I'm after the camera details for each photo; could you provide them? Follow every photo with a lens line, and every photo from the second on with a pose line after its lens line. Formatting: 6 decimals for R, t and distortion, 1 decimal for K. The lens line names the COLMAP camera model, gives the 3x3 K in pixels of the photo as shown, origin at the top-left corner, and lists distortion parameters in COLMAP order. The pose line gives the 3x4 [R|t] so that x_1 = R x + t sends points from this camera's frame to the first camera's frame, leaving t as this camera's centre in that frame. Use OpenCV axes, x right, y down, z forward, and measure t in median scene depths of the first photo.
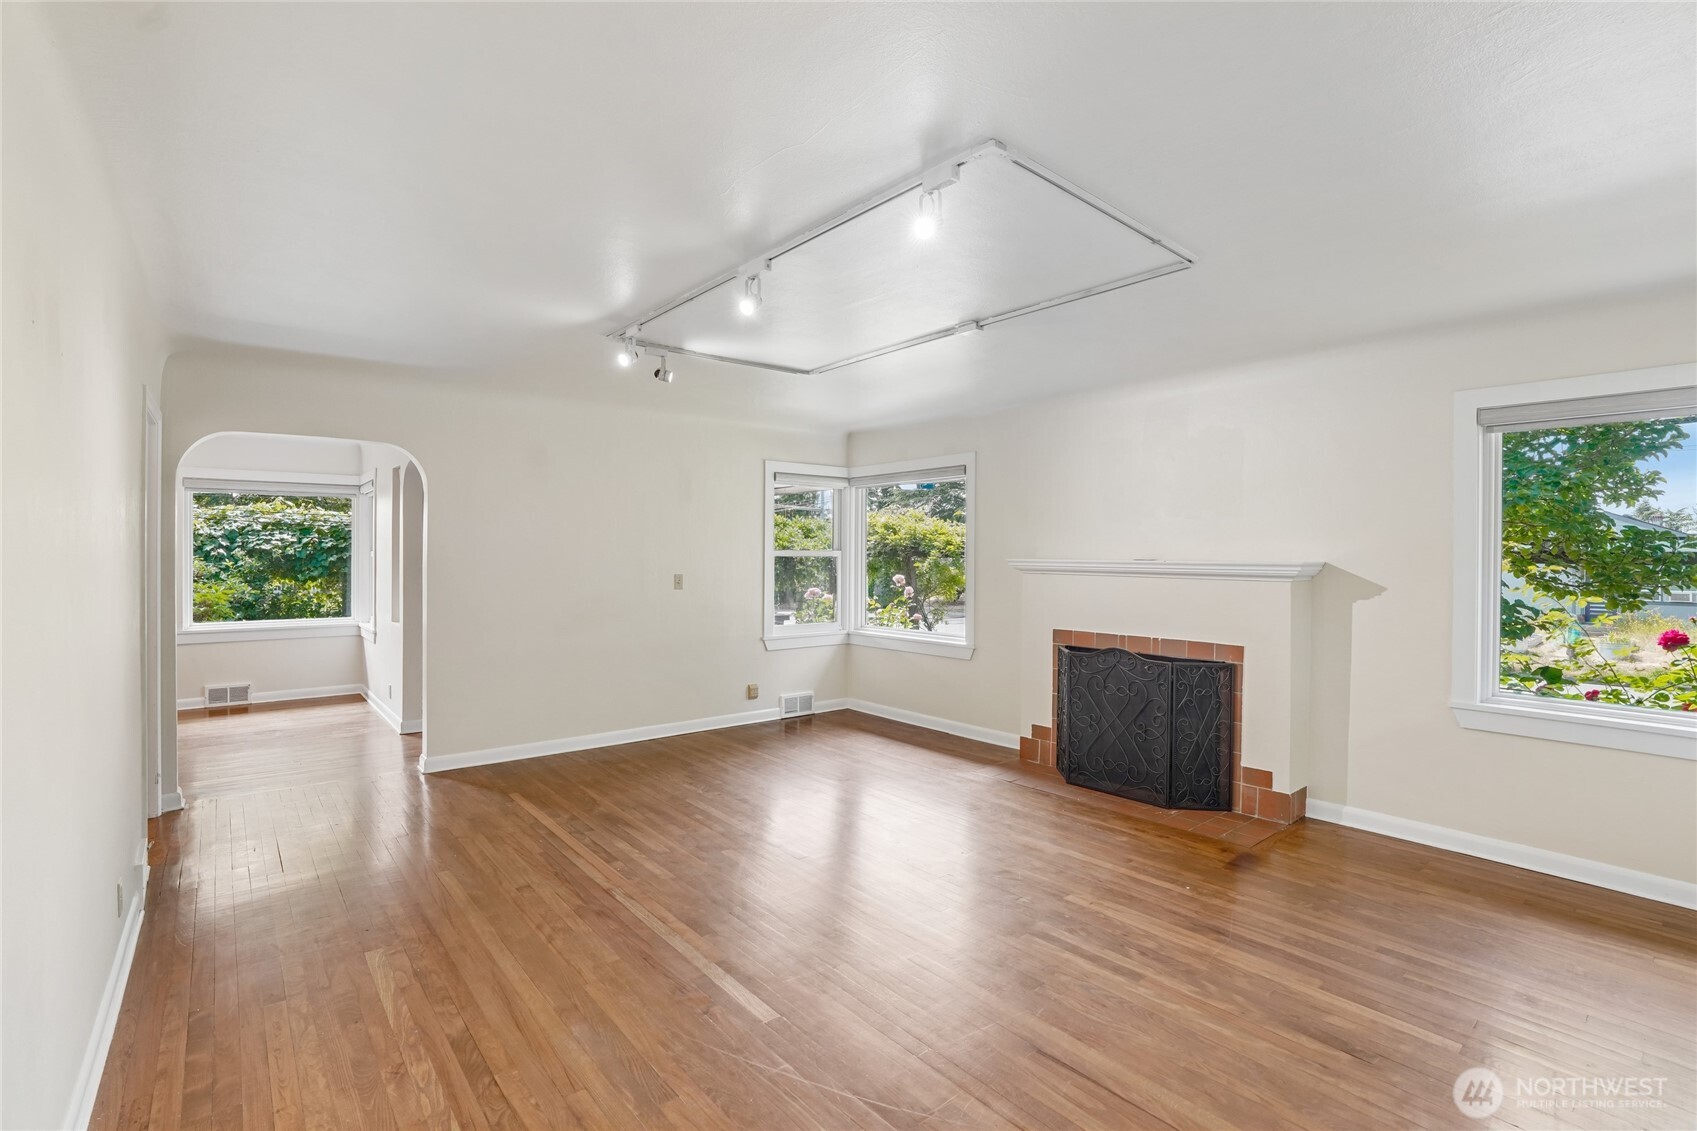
lens RADIAL K [[785.7, 0, 835.4], [0, 785.7, 555.0], [0, 0, 1]] dist [-0.061326, 0.019974]
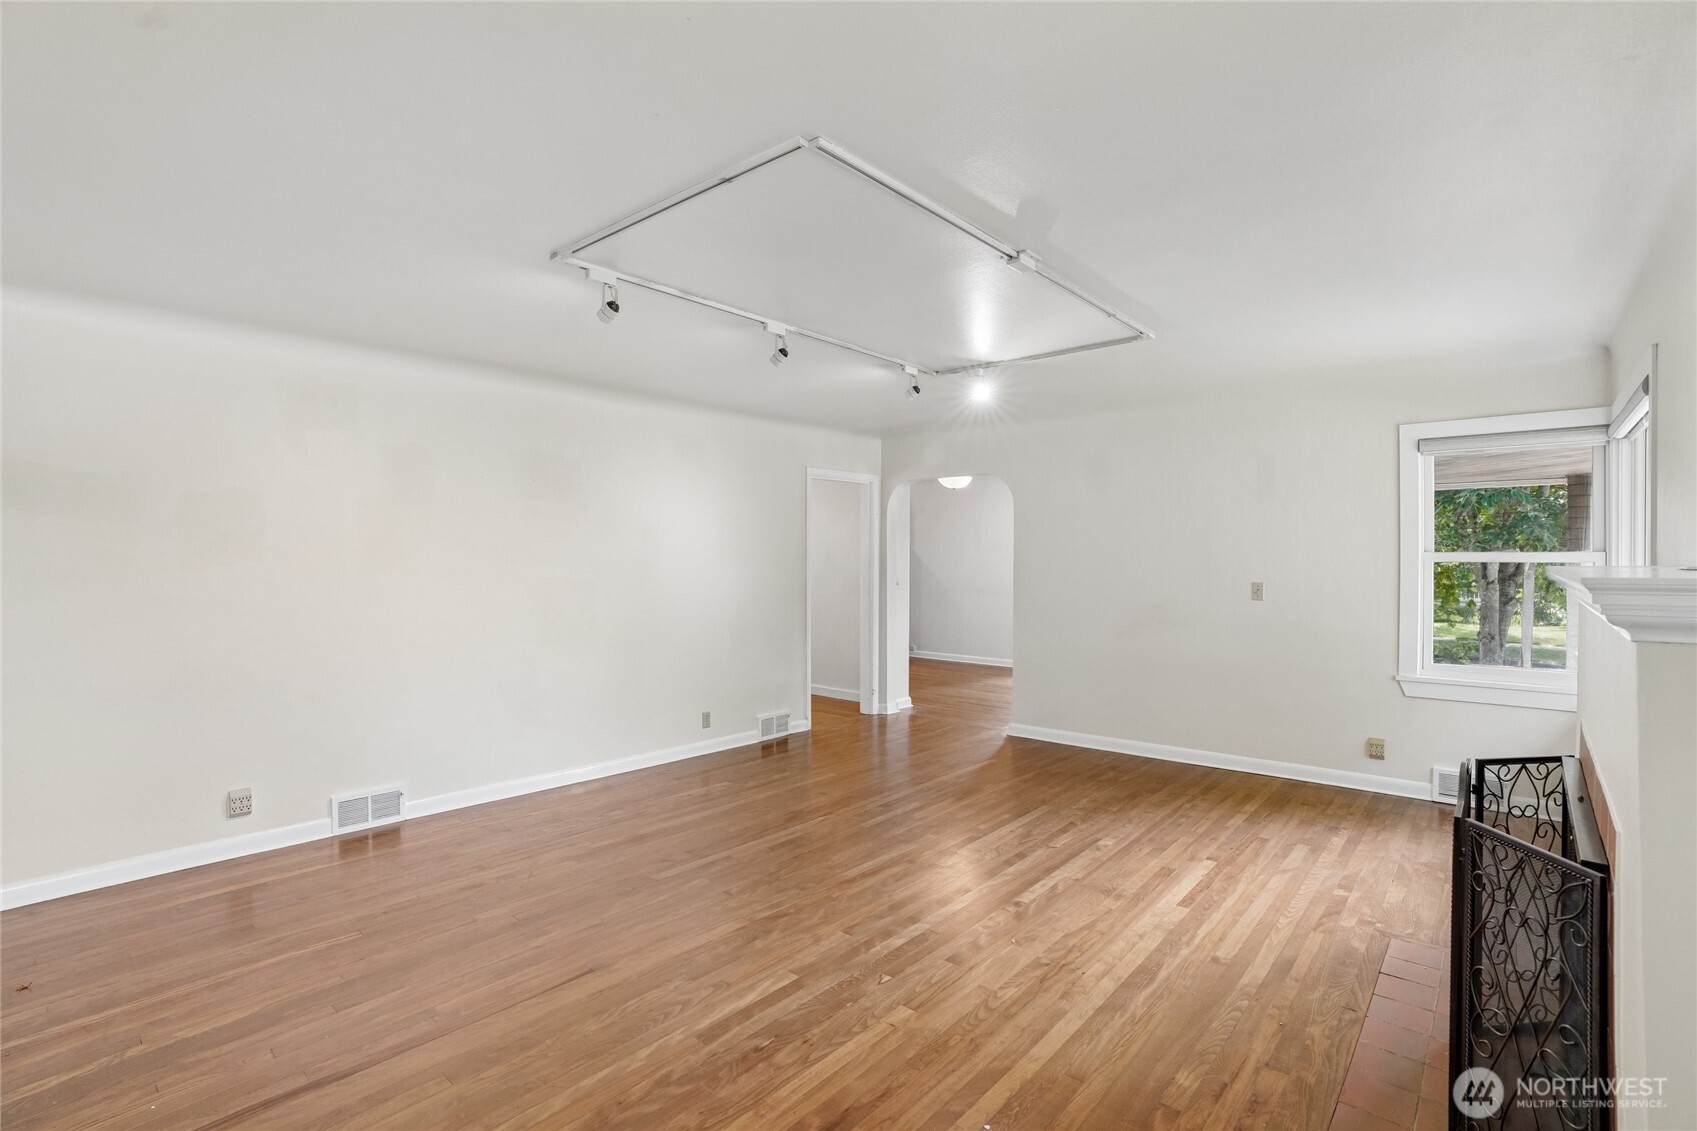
lens RADIAL K [[785.7, 0, 843.7], [0, 785.7, 558.5], [0, 0, 1]] dist [-0.061326, 0.019974]
pose [[0.157528, -0.006047, -0.987496, 0.839403], [0.003145, 0.999979, -0.005622, 0.003966], [0.987510, -0.002220, 0.157544, 0.662894]]
